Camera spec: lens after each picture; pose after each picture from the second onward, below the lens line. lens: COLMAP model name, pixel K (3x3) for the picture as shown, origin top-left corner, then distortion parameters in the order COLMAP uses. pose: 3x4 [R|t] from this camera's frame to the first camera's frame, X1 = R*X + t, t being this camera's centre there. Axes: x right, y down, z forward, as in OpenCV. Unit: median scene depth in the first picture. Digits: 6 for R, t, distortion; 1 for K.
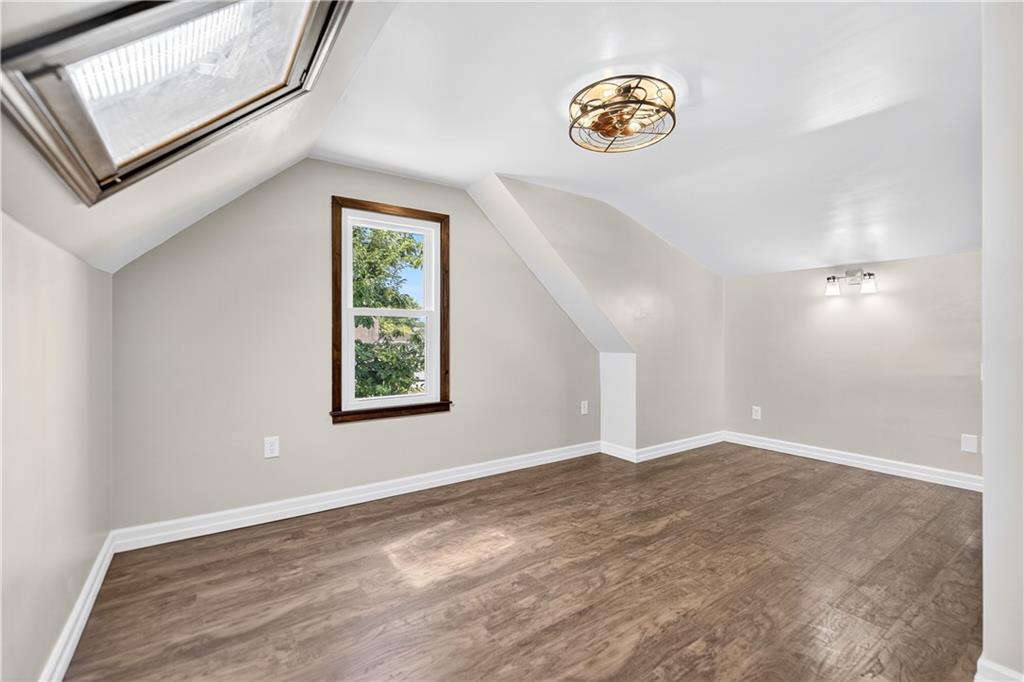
lens RADIAL K [[458.1, 0, 513.7], [0, 458.1, 336.2], [0, 0, 1]] dist [-0.000779, 0.000390]
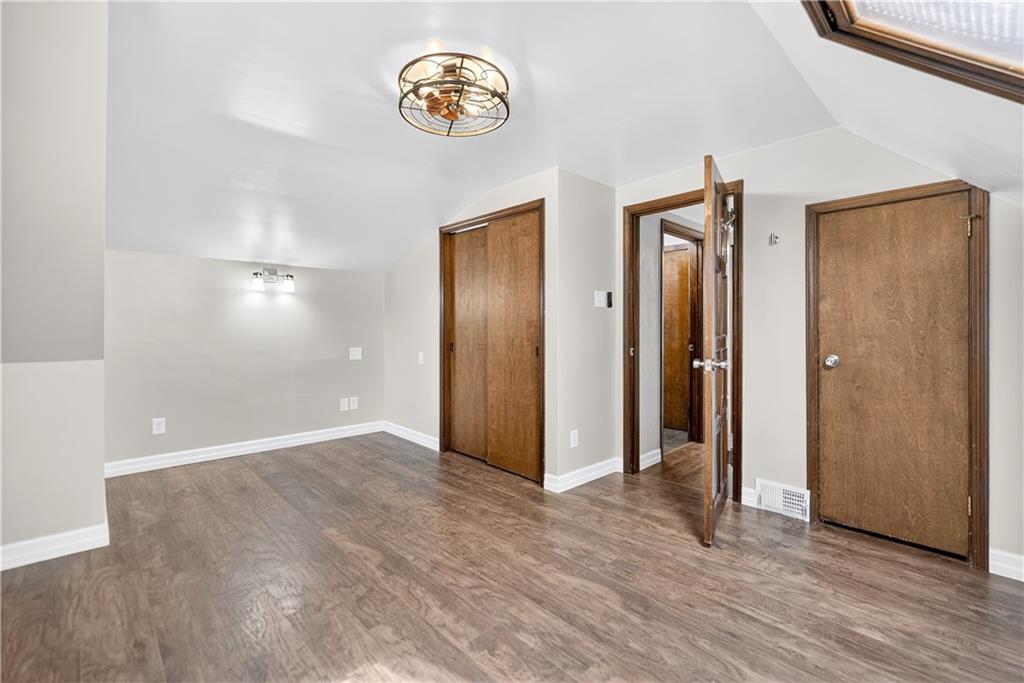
lens RADIAL K [[458.1, 0, 513.7], [0, 458.1, 336.7], [0, 0, 1]] dist [-0.000779, 0.000390]
pose [[-0.167192, -0.017655, 0.985766, -0.654728], [0.001247, 0.999835, 0.018118, -0.004381], [-0.985924, 0.004258, -0.167143, 0.951177]]
